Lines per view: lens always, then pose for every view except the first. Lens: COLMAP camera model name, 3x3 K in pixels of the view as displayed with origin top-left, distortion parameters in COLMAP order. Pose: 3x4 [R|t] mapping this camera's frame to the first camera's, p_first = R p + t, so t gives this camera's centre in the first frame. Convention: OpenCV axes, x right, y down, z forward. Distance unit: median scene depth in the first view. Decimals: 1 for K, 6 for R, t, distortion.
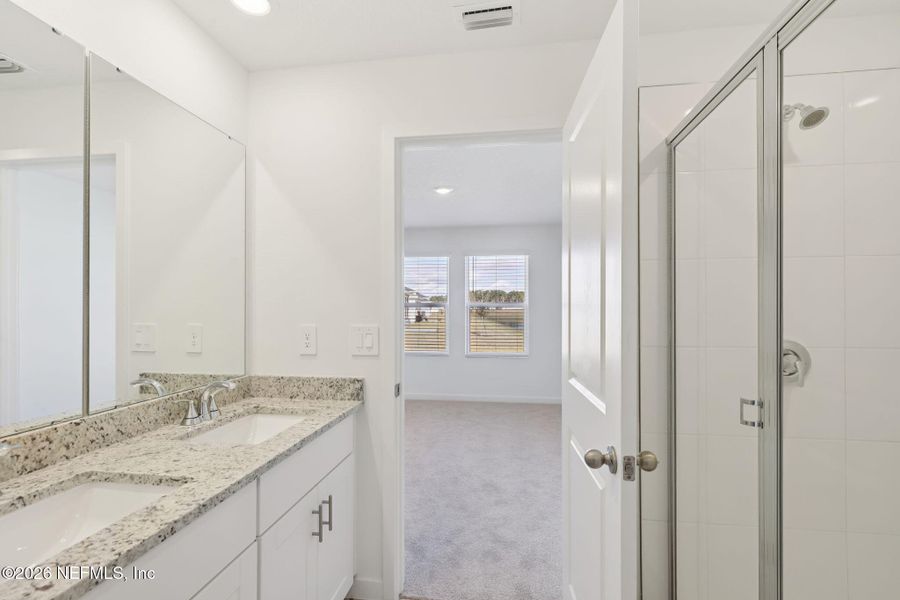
lens RADIAL K [[418.7, 0, 450.0], [0, 418.7, 300.0], [0, 0, 1]] dist [0.000978, 0.000539]
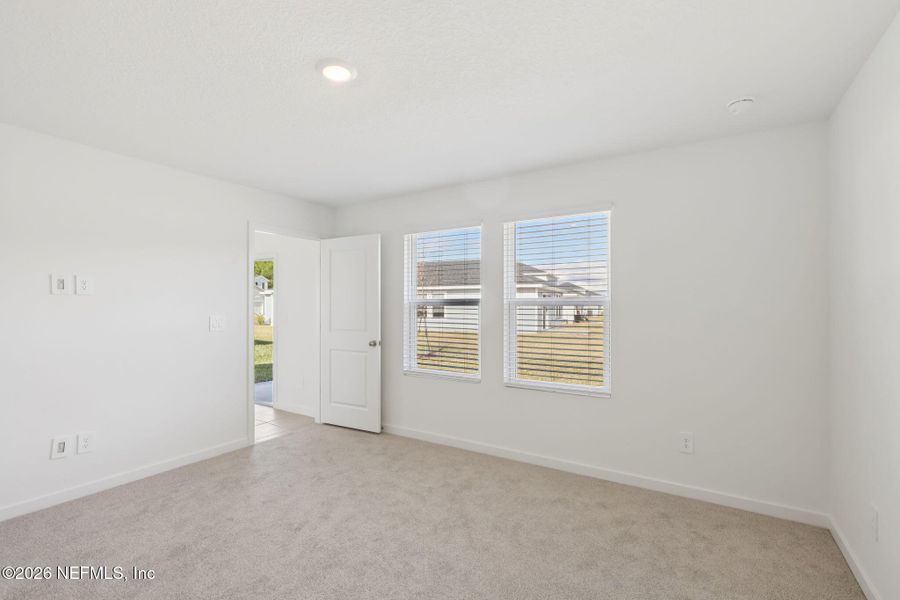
lens RADIAL K [[410.2, 0, 449.2], [0, 410.2, 305.8], [0, 0, 1]] dist [-0.002816, -0.000239]
pose [[0.913671, -0.002651, -0.406446, 0.212751], [0.004937, 0.999977, 0.004576, 0.014264], [0.406425, -0.006188, 0.913663, 0.427397]]
